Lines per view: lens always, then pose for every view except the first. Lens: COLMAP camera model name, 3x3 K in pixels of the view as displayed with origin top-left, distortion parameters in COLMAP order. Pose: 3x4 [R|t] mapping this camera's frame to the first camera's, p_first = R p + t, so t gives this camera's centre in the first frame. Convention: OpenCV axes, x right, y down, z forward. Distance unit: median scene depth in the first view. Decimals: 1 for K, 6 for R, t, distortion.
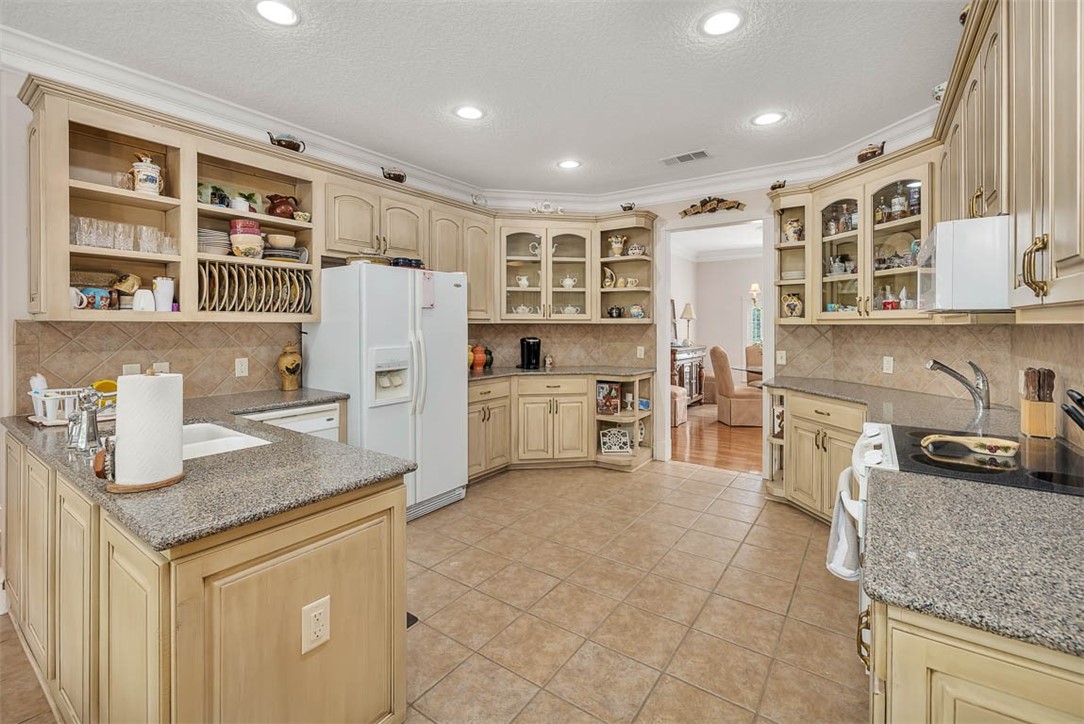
lens RADIAL K [[462.8, 0, 542.3], [0, 462.8, 322.9], [0, 0, 1]] dist [-0.003034, -0.000145]
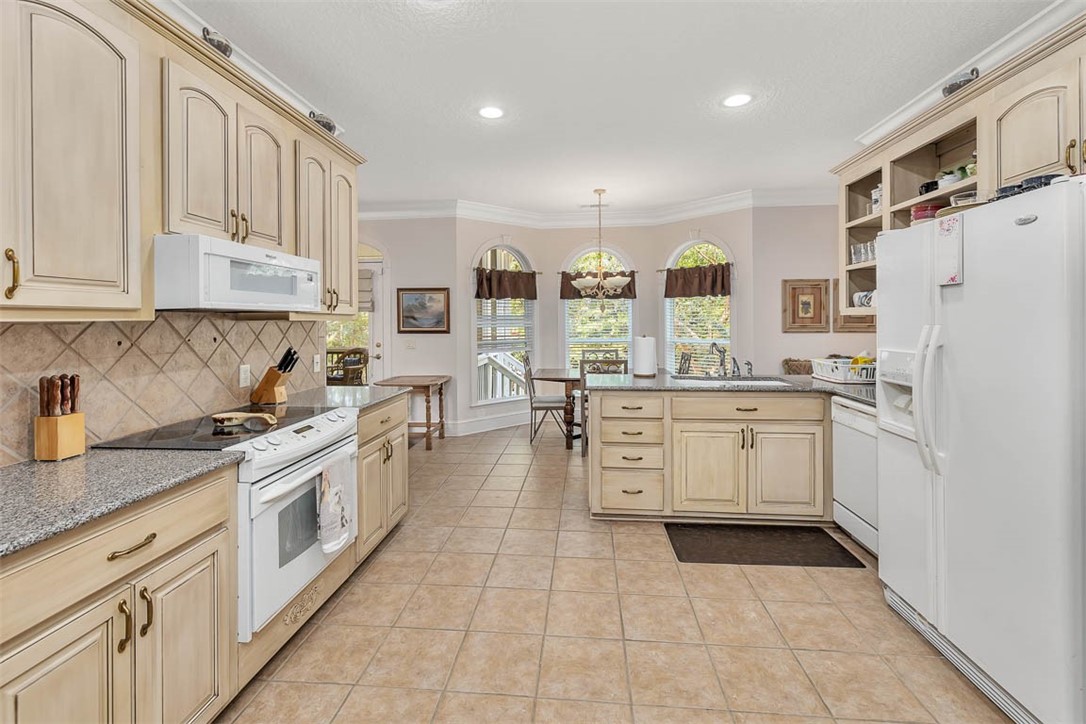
lens RADIAL K [[463.7, 0, 546.8], [0, 463.7, 325.2], [0, 0, 1]] dist [-0.003034, -0.000145]
pose [[-0.860201, 0.010202, -0.509854, 0.558765], [0.007882, 0.999946, 0.006709, 0.008957], [0.509895, 0.001752, -0.860235, 1.611795]]
